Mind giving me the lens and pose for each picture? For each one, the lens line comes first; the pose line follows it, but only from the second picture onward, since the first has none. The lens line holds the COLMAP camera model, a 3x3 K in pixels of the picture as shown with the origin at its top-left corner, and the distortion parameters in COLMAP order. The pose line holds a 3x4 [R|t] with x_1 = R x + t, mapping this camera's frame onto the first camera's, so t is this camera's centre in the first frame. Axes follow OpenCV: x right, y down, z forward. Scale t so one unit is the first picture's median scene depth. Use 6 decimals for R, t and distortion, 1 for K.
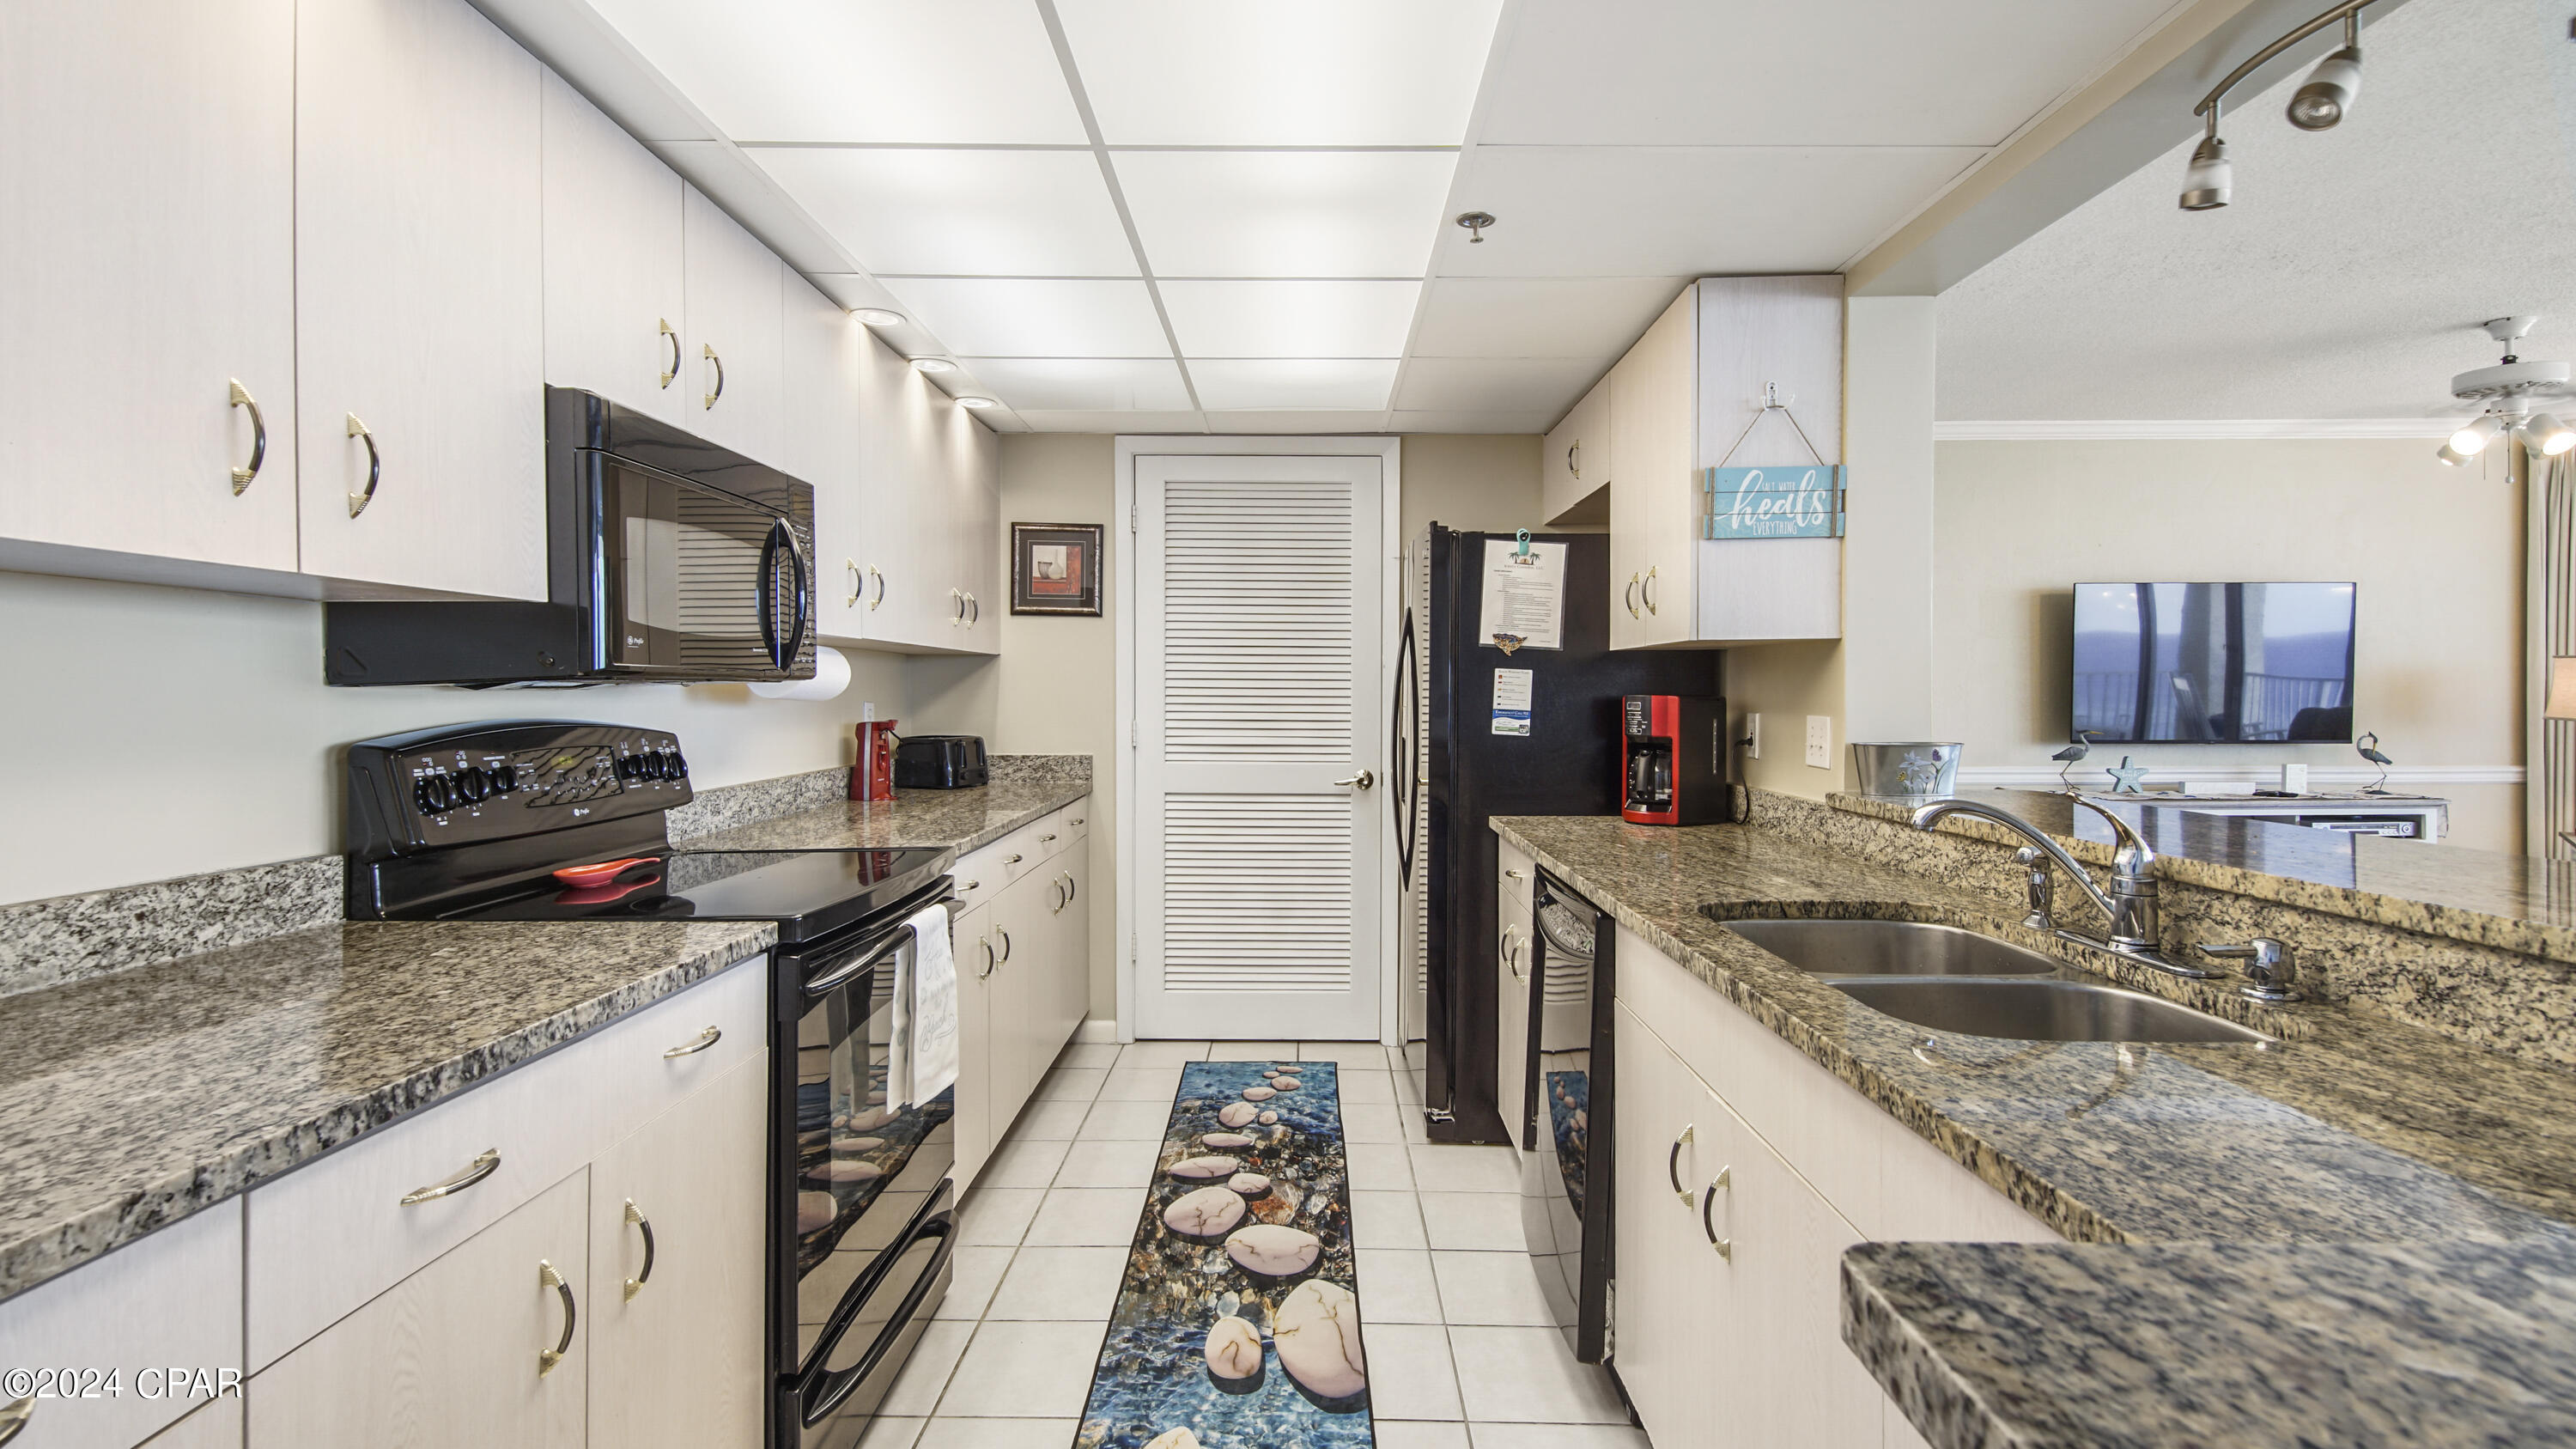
lens RADIAL K [[1189.3, 0, 1281.9], [0, 1189.3, 716.1], [0, 0, 1]] dist [-0.006694, -0.000556]
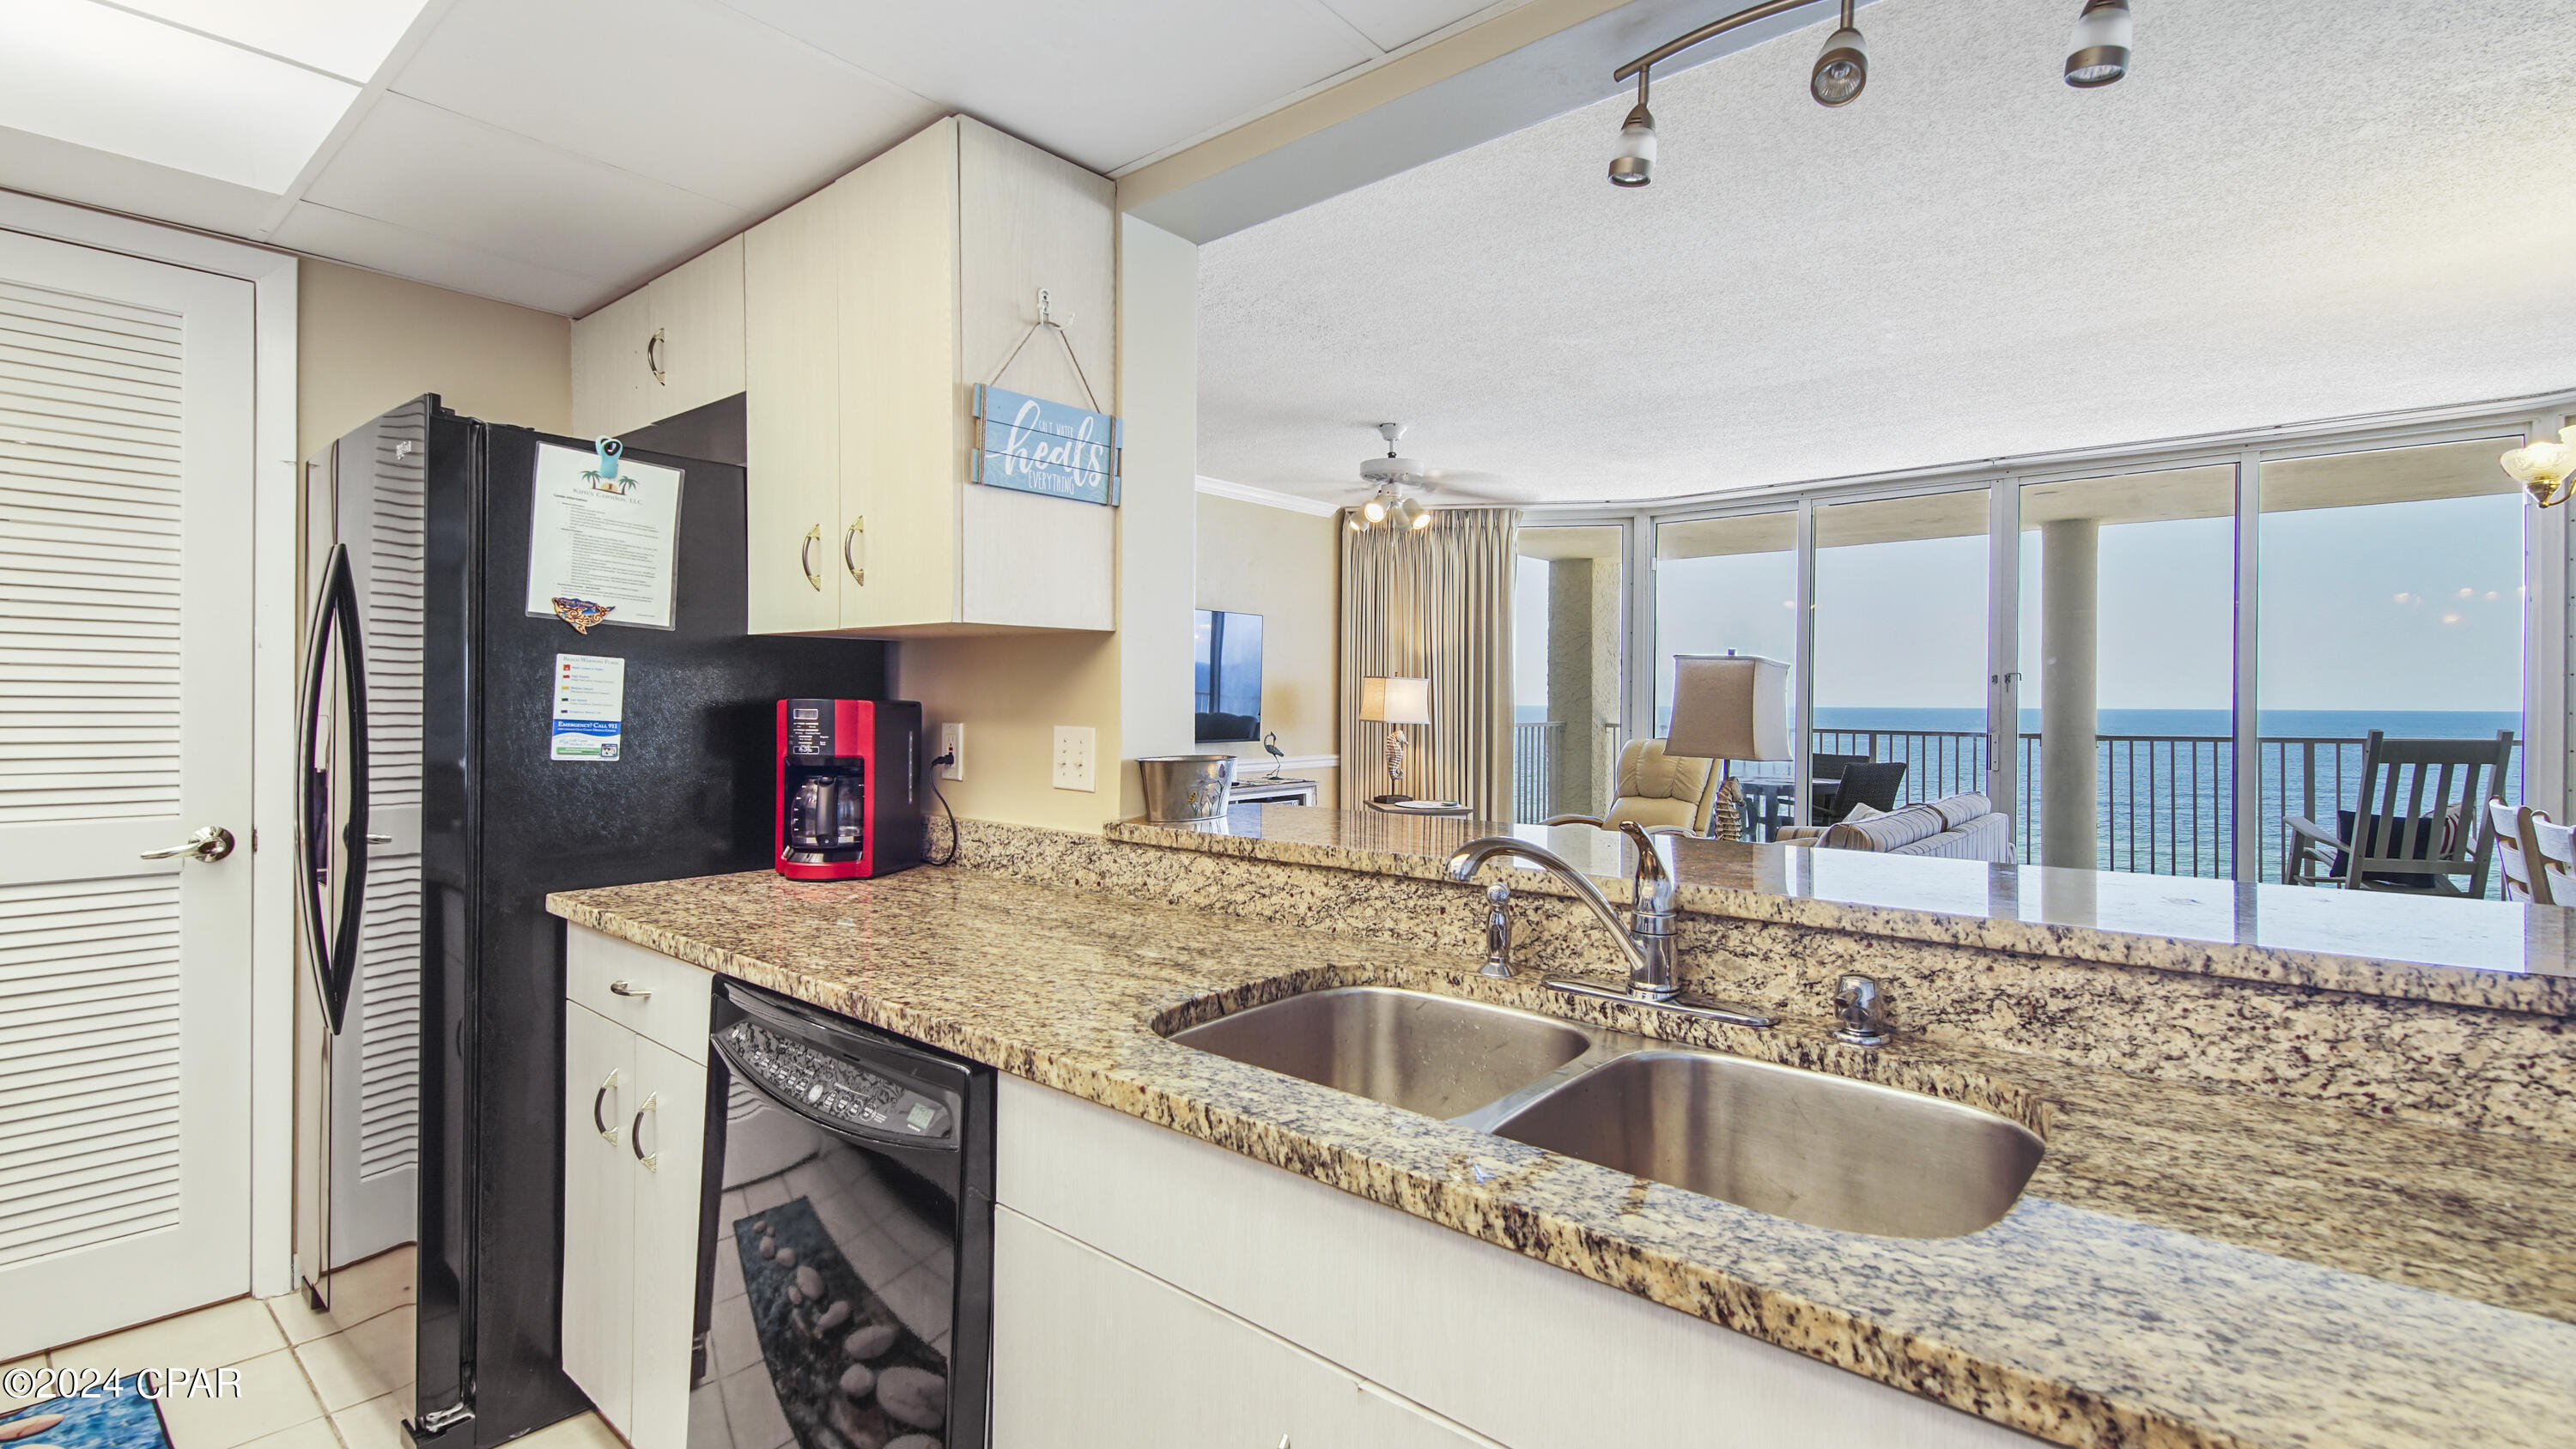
lens RADIAL K [[1133.1, 0, 1303.3], [0, 1133.1, 717.4], [0, 0, 1]] dist [0.018782, -0.003656]
pose [[0.625483, -0.004650, 0.780224, -0.055015], [0.007089, 0.999975, 0.000277, -0.005534], [-0.780205, 0.005358, 0.625501, 0.415755]]
